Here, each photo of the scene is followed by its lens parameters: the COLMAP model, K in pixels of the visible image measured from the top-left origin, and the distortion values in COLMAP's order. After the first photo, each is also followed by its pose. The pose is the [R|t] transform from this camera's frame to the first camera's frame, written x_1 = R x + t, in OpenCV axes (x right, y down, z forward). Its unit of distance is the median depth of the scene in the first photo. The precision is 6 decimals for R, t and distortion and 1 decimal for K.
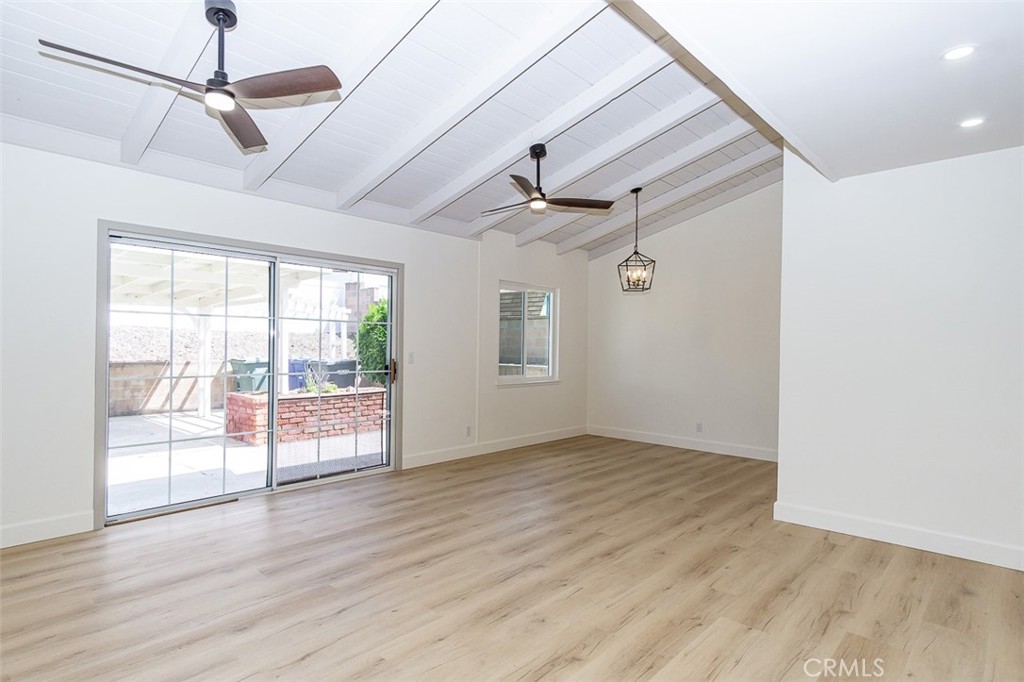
lens RADIAL K [[545.3, 0, 508.4], [0, 545.3, 342.4], [0, 0, 1]] dist [0.006286, 0.001534]
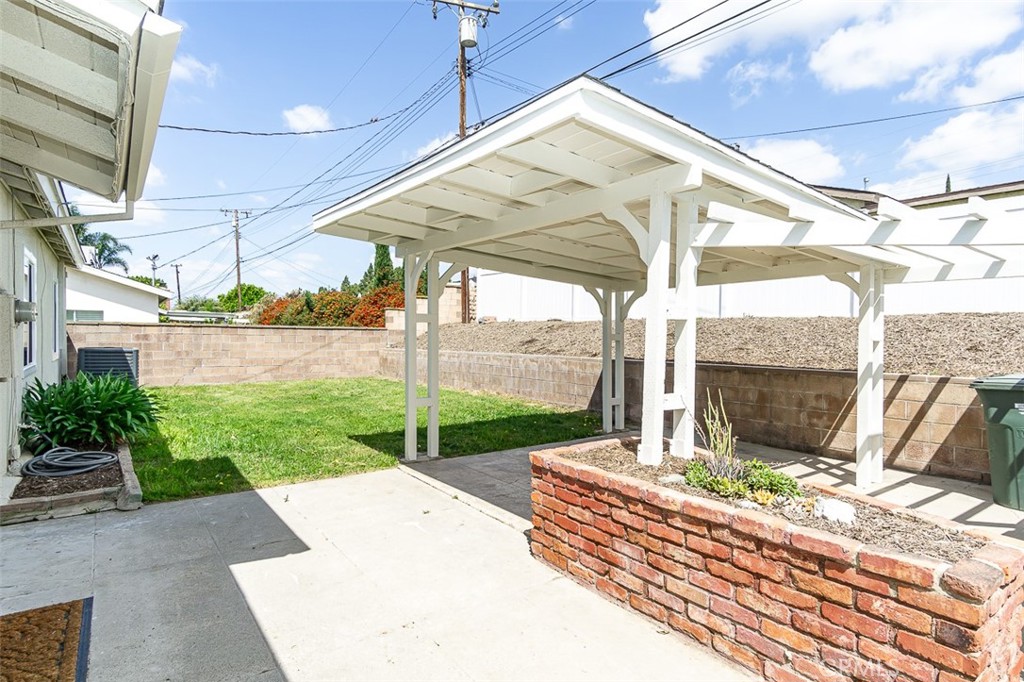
lens RADIAL K [[545.3, 0, 508.4], [0, 545.3, 342.4], [0, 0, 1]] dist [0.006286, 0.001534]
pose [[-0.190635, 0.002214, -0.981658, -0.000117], [-0.007498, 0.999965, 0.003711, 0.004799], [0.981632, 0.008068, -0.190612, 0.778055]]
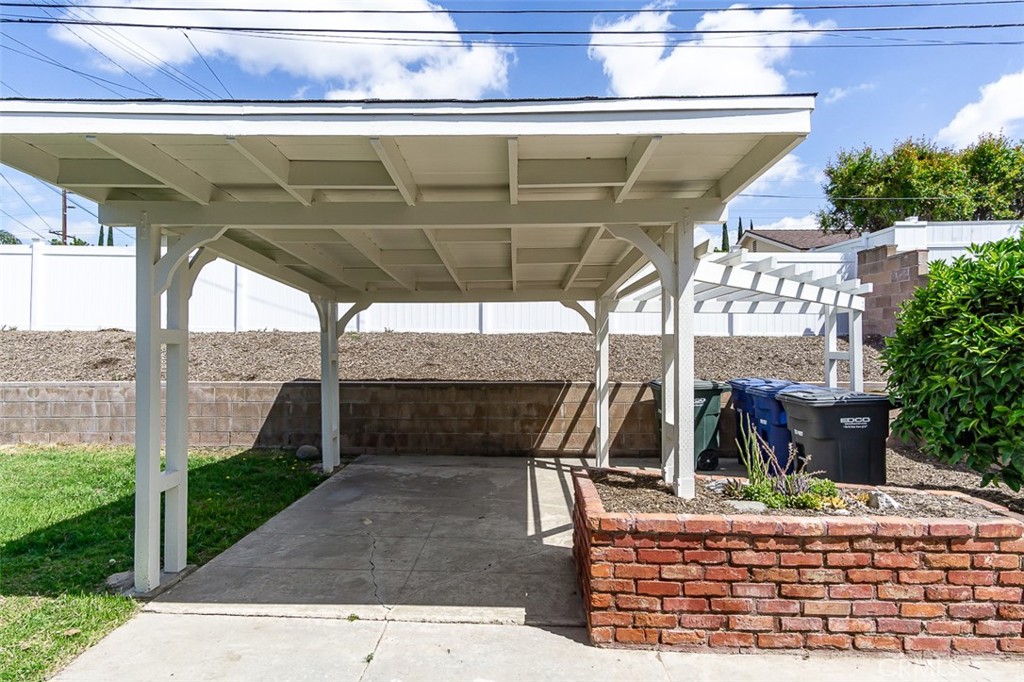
lens RADIAL K [[545.3, 0, 508.4], [0, 545.3, 342.4], [0, 0, 1]] dist [0.006286, 0.001534]
pose [[0.652811, -0.012740, -0.757413, -0.156811], [0.007765, 0.999919, -0.010127, -0.009369], [0.757481, 0.000730, 0.652857, 0.519834]]
